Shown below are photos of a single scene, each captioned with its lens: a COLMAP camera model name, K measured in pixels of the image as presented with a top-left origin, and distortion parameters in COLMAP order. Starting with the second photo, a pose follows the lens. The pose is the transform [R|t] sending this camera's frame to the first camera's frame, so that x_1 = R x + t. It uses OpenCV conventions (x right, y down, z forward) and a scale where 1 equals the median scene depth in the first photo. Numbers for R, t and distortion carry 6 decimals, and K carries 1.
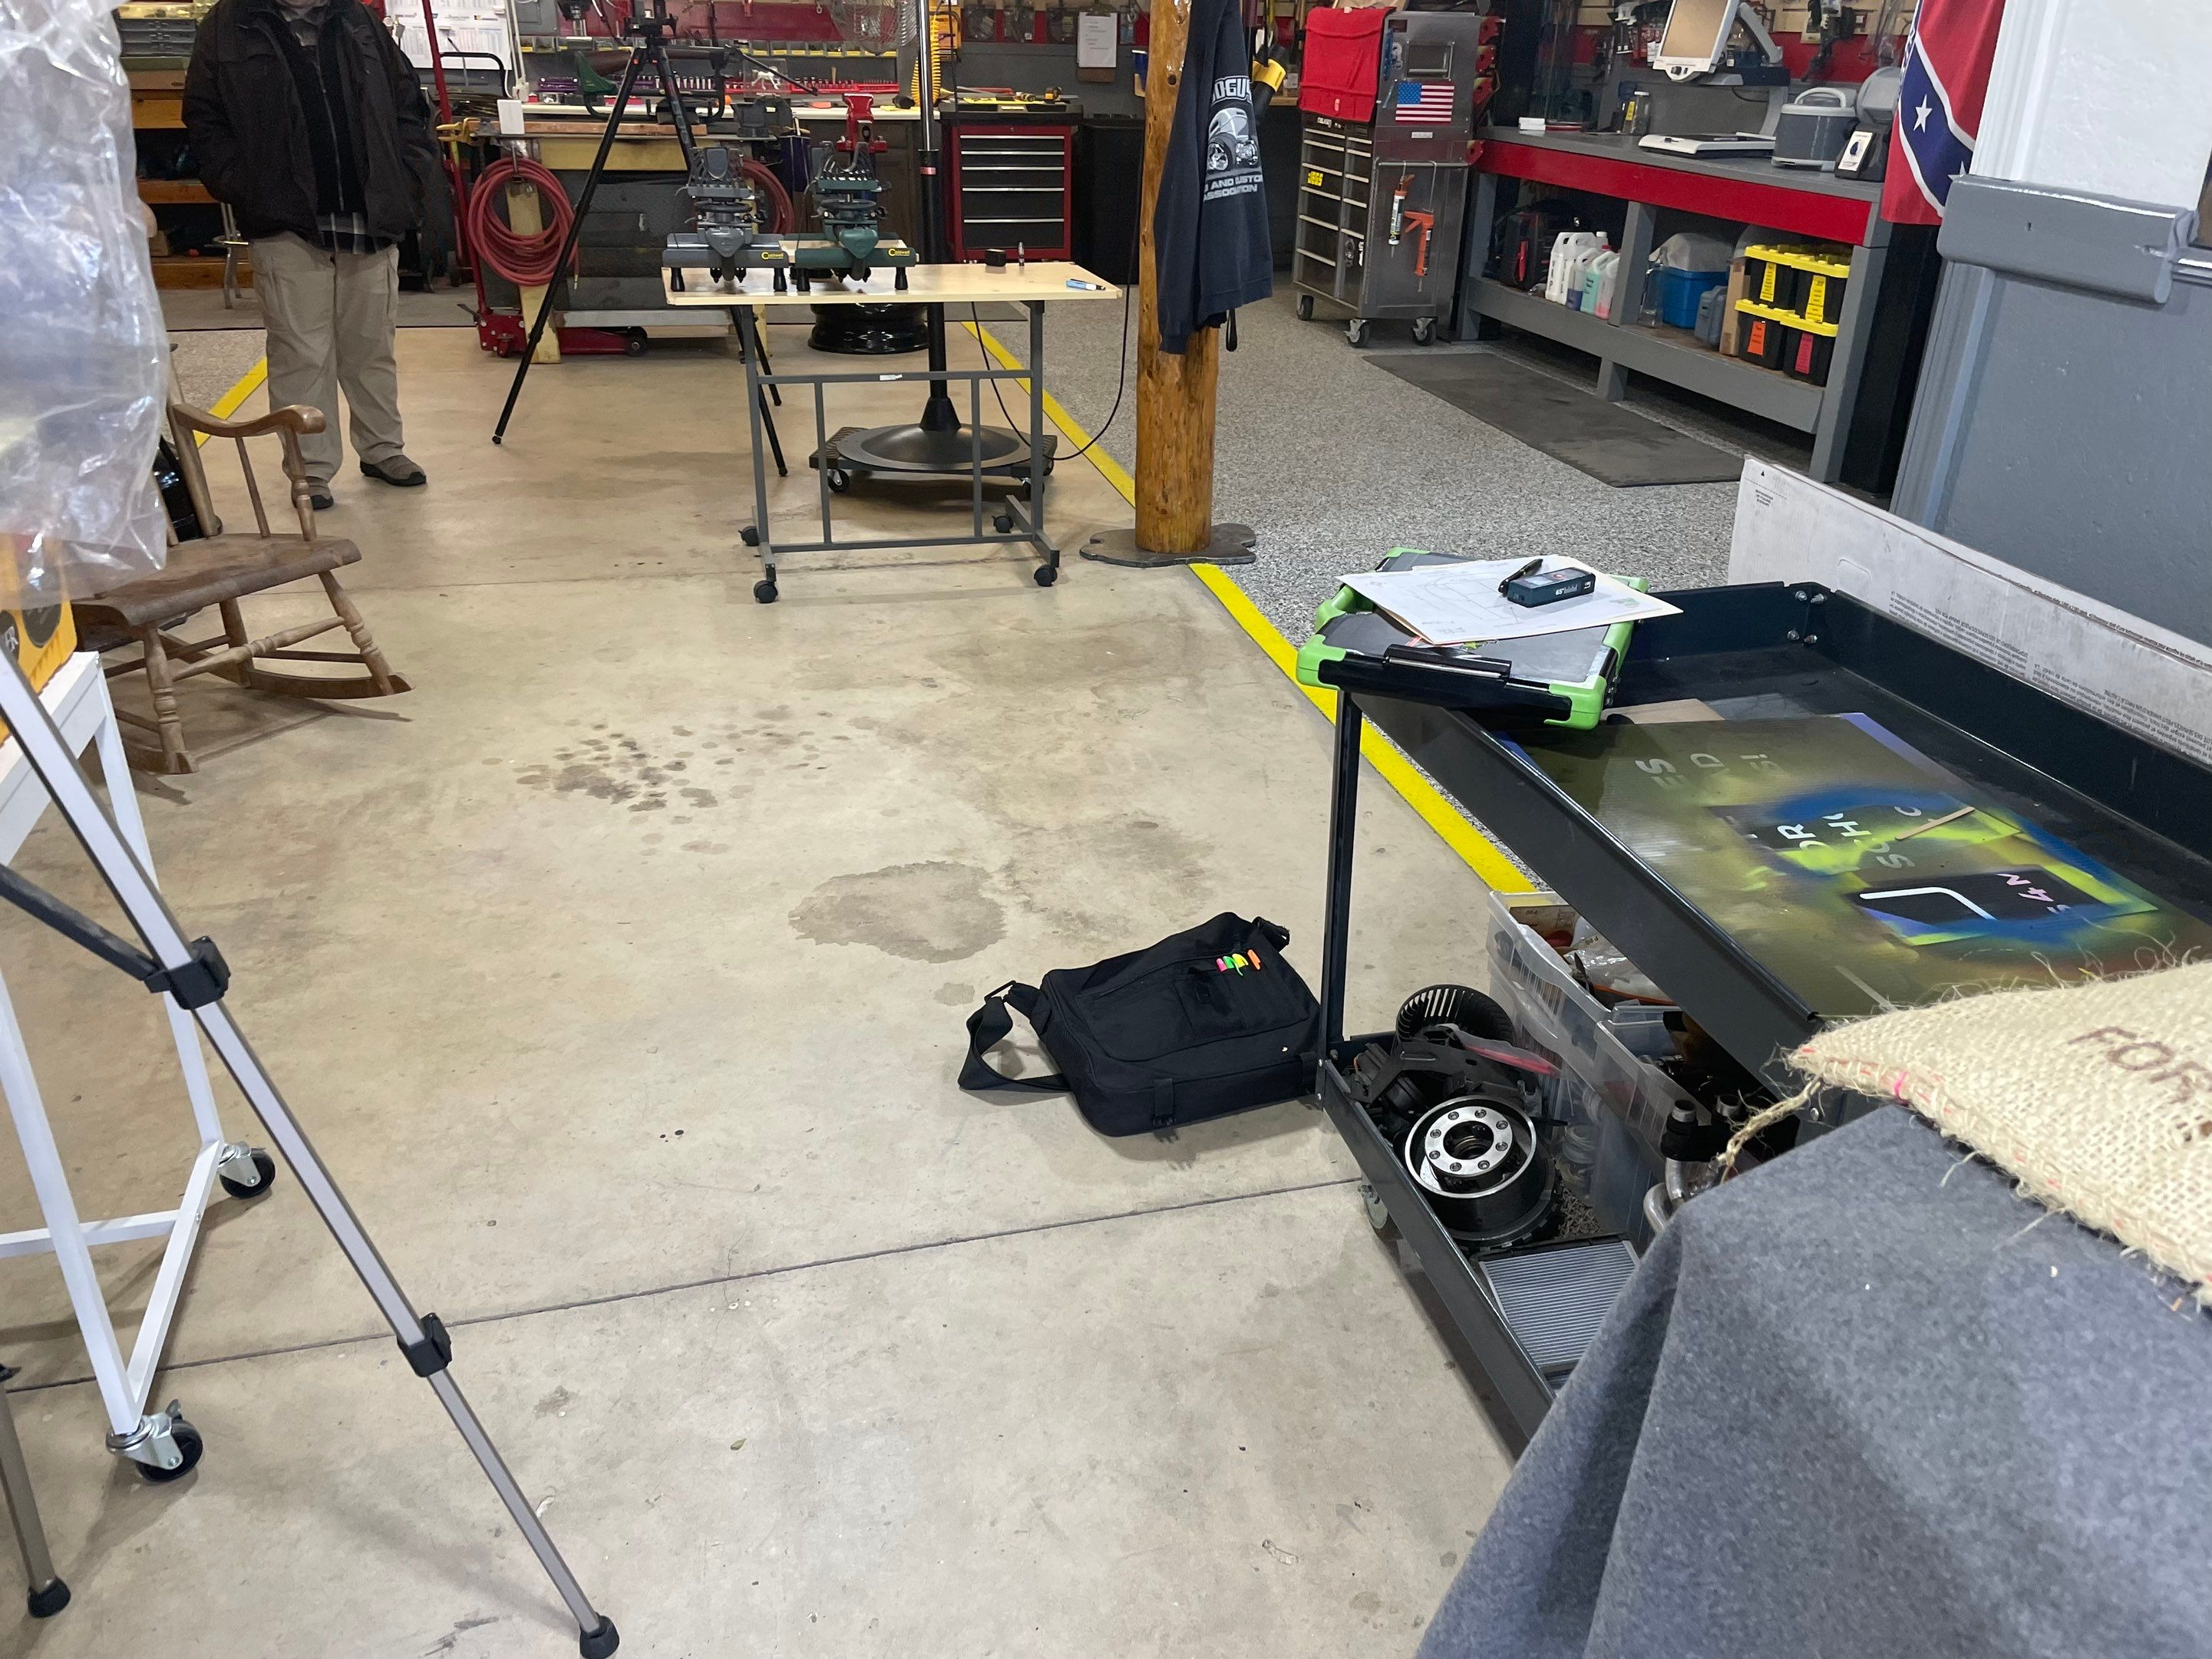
lens RADIAL K [[1681.4, 0, 1103.9], [0, 1681.4, 837.0], [0, 0, 1]] dist [0.079988, -0.112164]
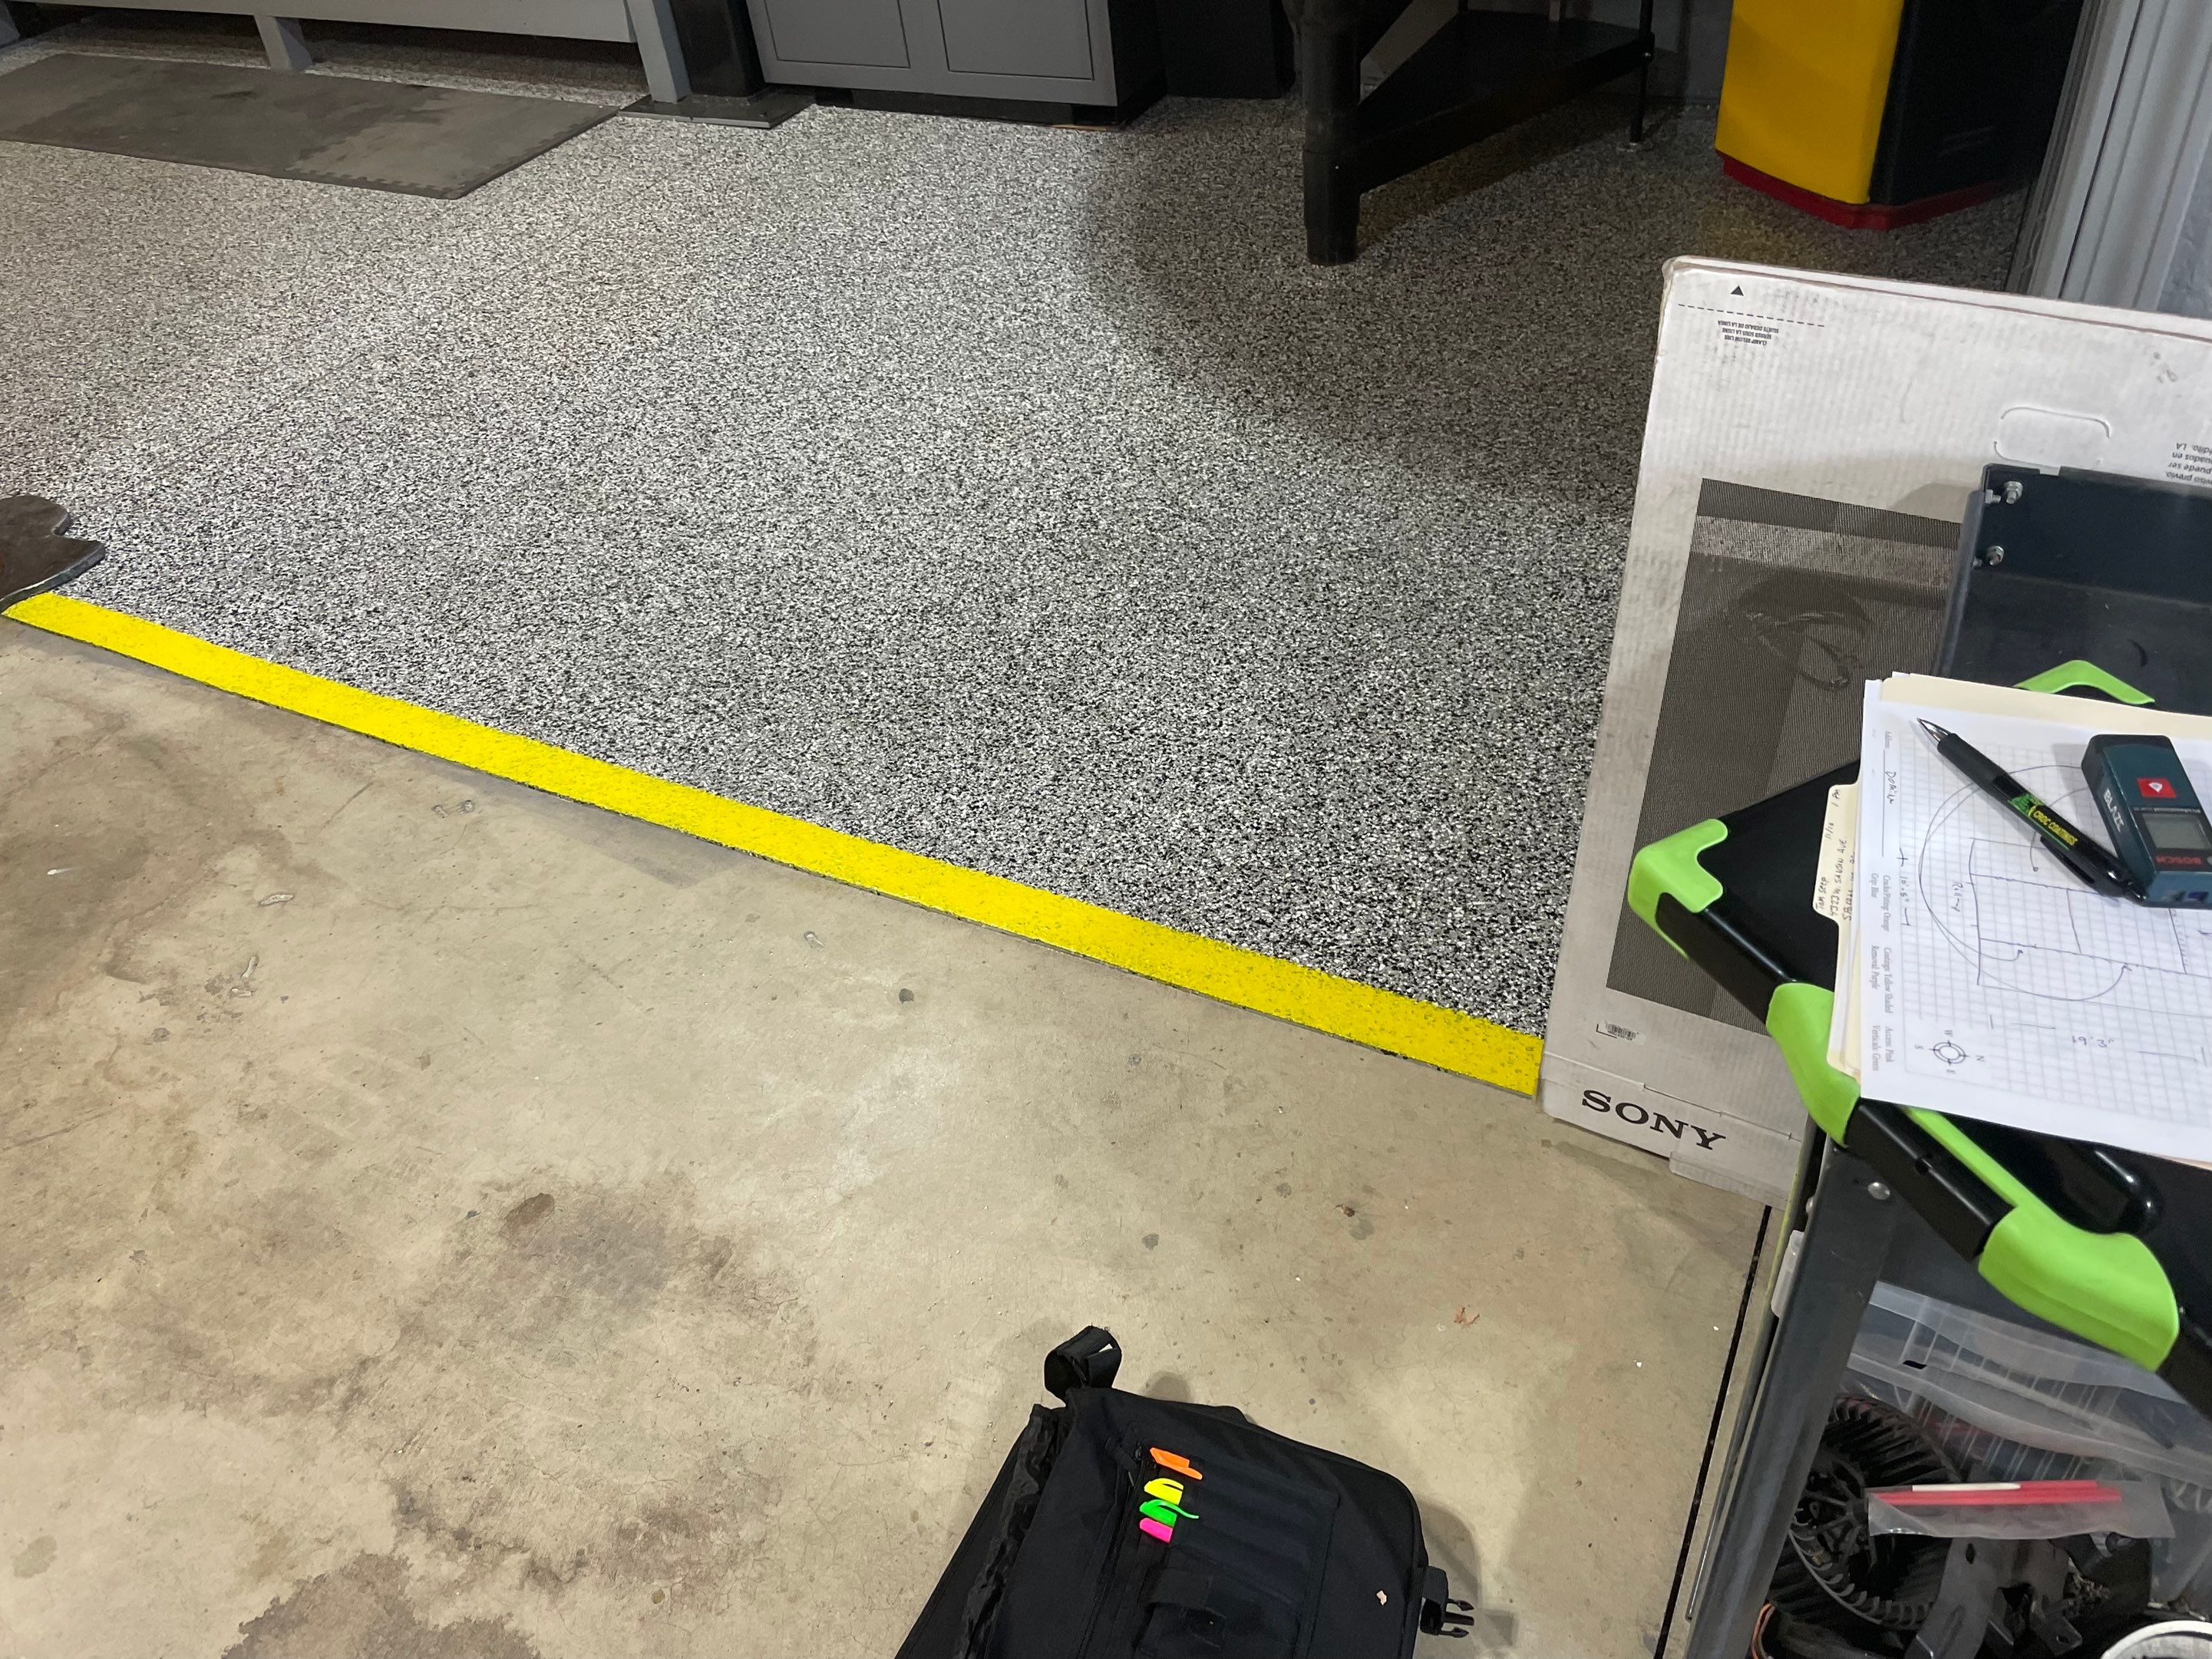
lens RADIAL K [[1681.4, 0, 1117.7], [0, 1681.4, 809.0], [0, 0, 1]] dist [0.079988, -0.112164]
pose [[0.647389, -0.550221, 0.527394, -0.065900], [0.420616, 0.834982, 0.354806, -0.218311], [-0.635586, -0.007868, 0.771990, 0.447441]]
